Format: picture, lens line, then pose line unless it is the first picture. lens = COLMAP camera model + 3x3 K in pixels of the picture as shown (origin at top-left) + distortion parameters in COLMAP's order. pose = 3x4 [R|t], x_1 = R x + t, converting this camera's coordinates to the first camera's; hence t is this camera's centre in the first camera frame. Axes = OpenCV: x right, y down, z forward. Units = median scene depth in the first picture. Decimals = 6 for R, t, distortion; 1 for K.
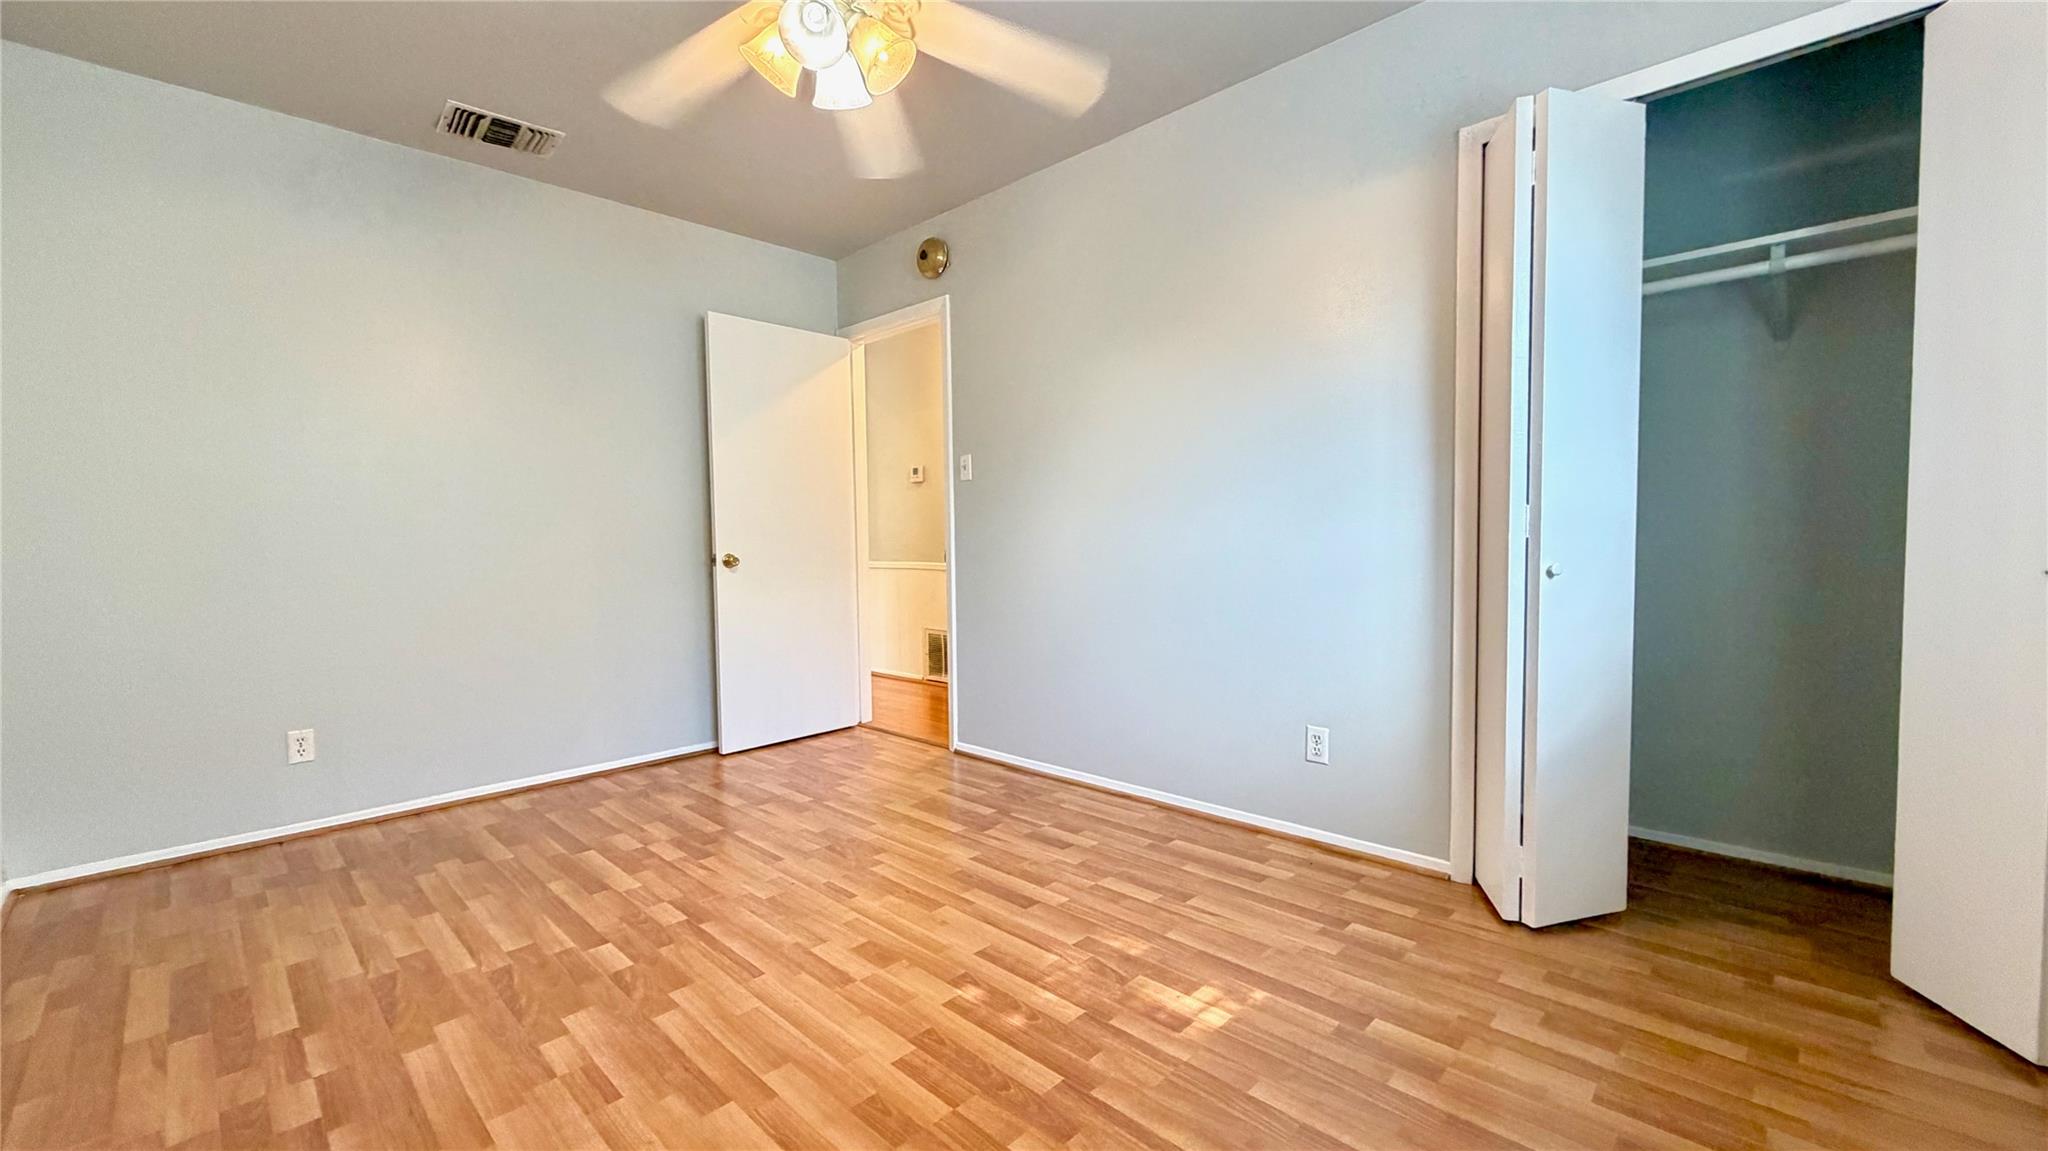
lens RADIAL K [[820.7, 0, 1023.7], [0, 820.7, 576.8], [0, 0, 1]] dist [0.002794, -0.000129]
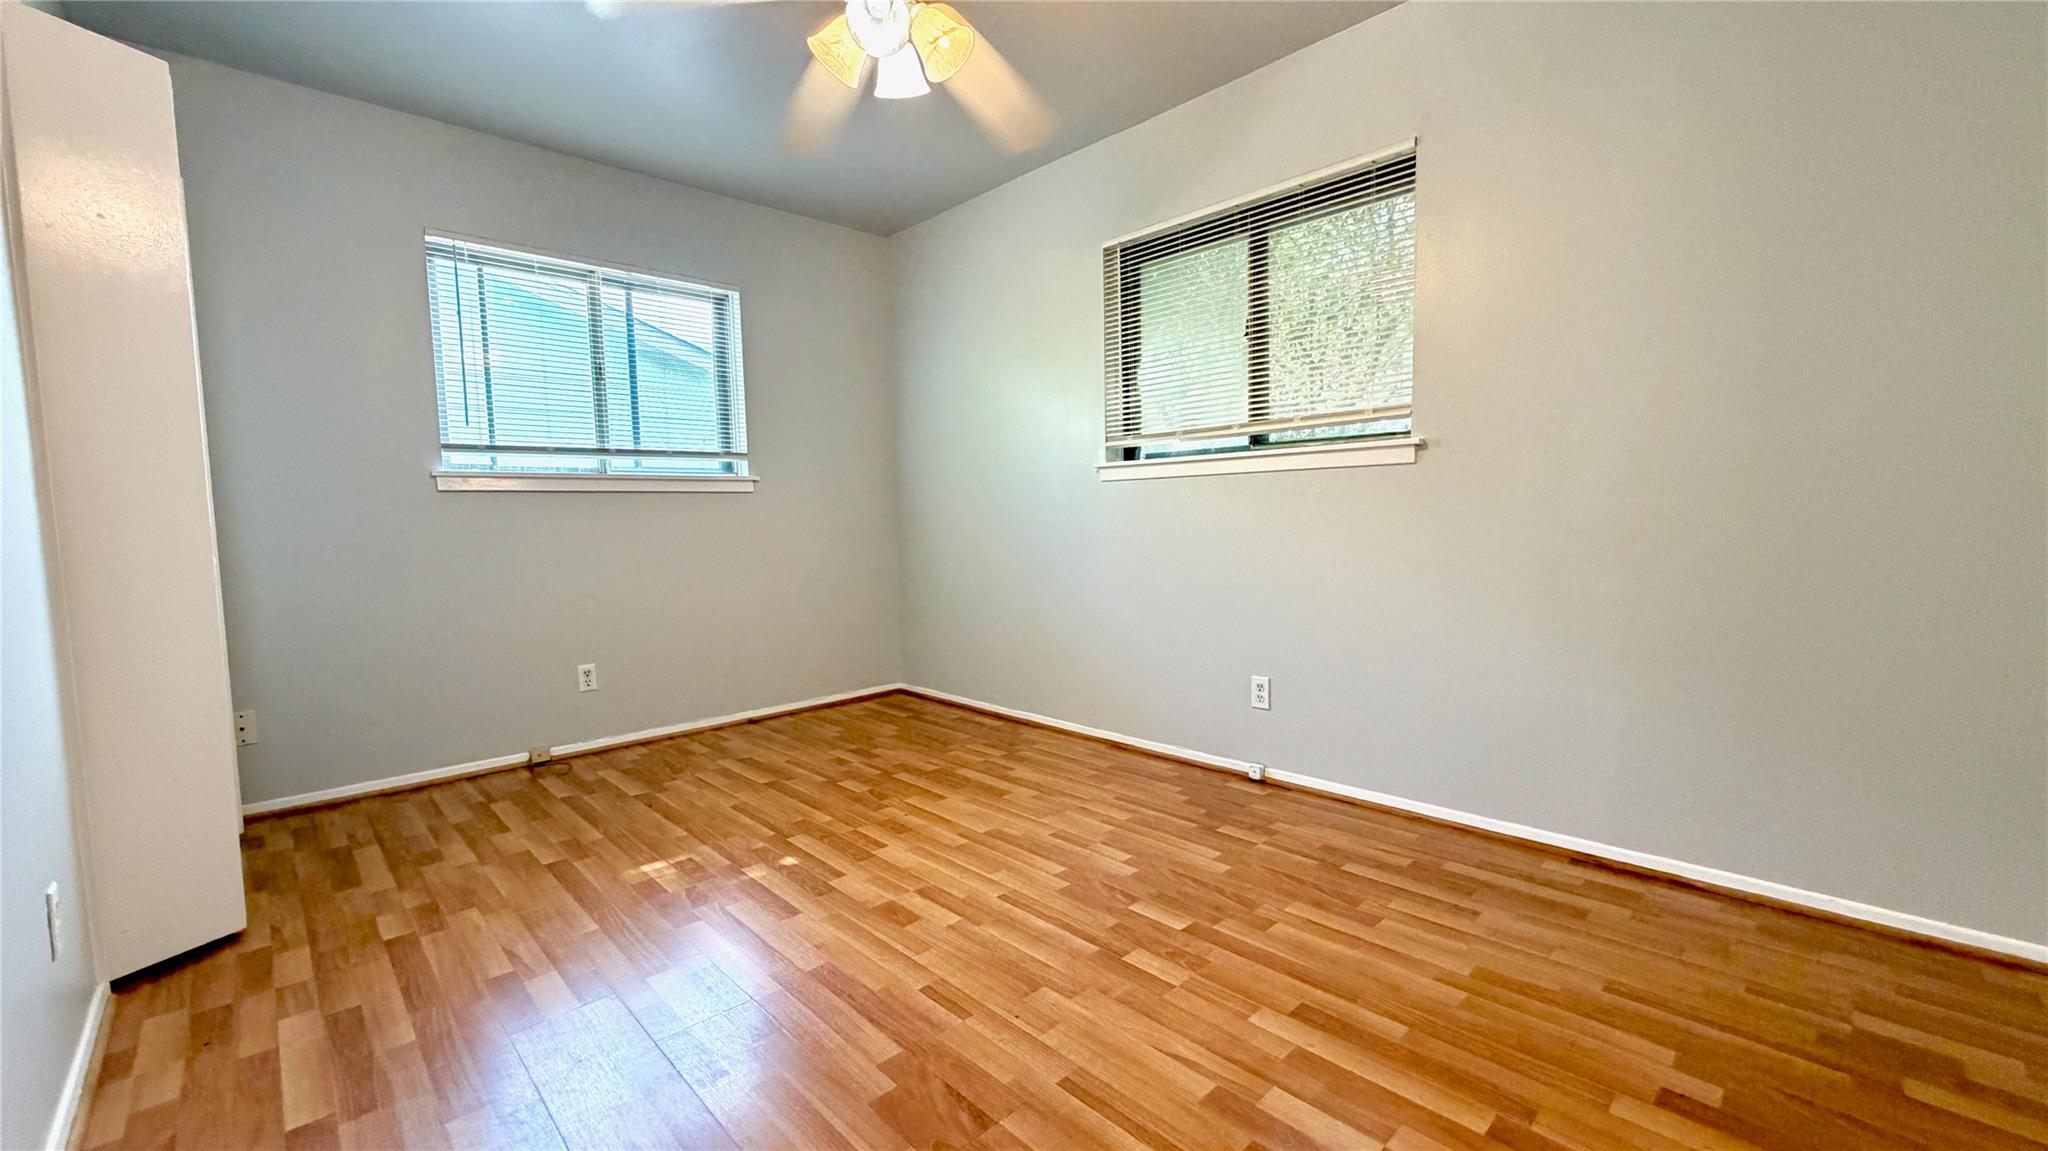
lens RADIAL K [[820.7, 0, 1023.3], [0, 820.7, 578.2], [0, 0, 1]] dist [0.002794, -0.000129]
pose [[-0.998442, 0.034900, 0.043528, -0.410536], [0.039976, 0.991749, 0.121801, -0.074888], [-0.038918, 0.123351, -0.991600, 2.024442]]
